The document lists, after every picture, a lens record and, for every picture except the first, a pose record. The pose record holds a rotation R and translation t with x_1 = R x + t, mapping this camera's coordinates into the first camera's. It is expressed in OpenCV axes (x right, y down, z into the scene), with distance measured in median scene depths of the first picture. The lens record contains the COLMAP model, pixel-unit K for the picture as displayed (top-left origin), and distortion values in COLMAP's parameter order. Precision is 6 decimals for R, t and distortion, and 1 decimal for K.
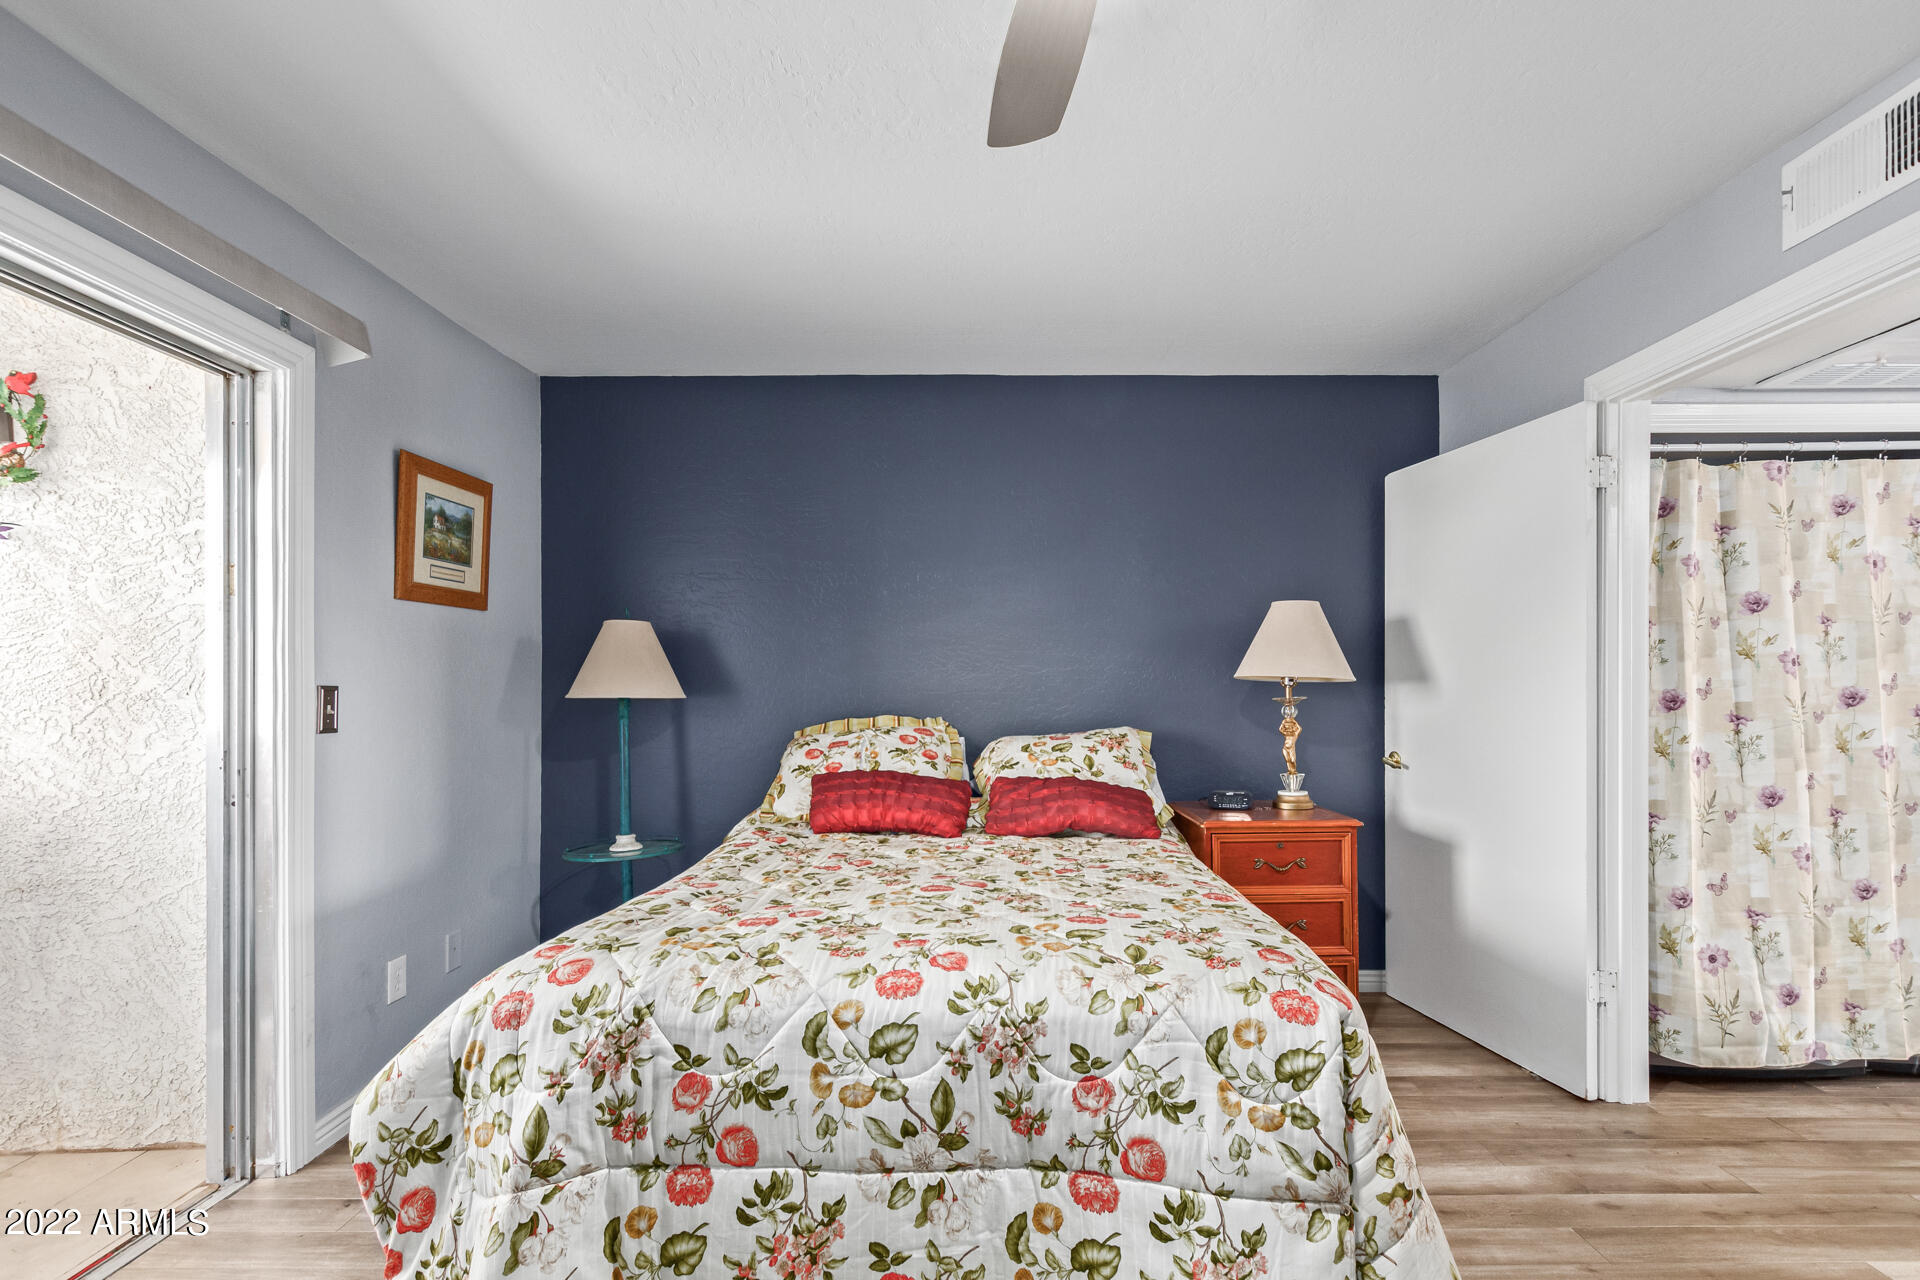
lens RADIAL K [[880.5, 0, 961.4], [0, 880.5, 682.5], [0, 0, 1]] dist [0.009015, -0.003985]
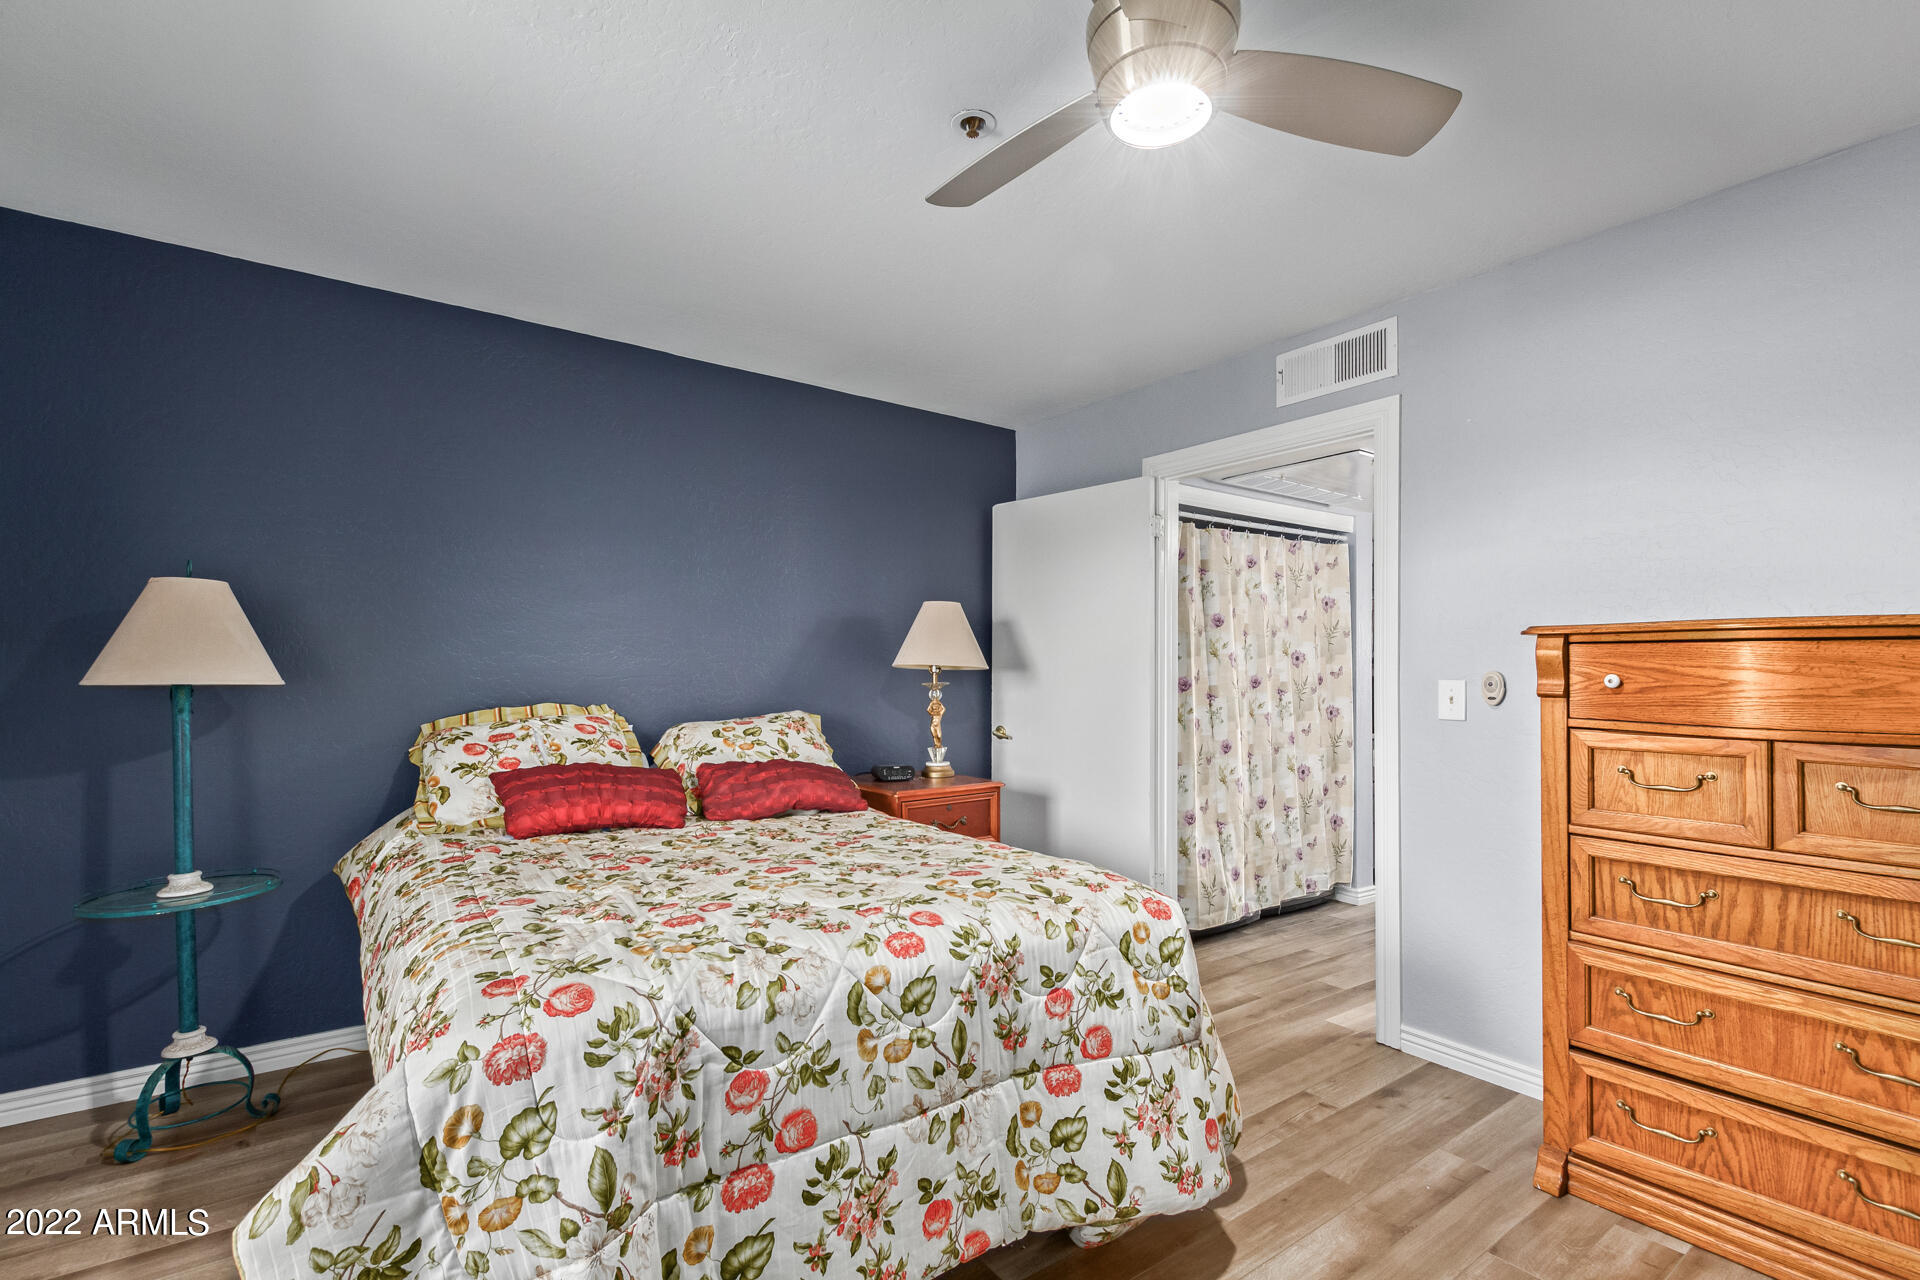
lens RADIAL K [[880.5, 0, 945.2], [0, 880.5, 646.2], [0, 0, 1]] dist [0.009015, -0.003985]
pose [[0.808493, 0.022991, 0.588057, -0.411318], [-0.009204, 0.999608, -0.026427, -0.001227], [-0.588434, 0.015954, 0.808388, 0.044681]]
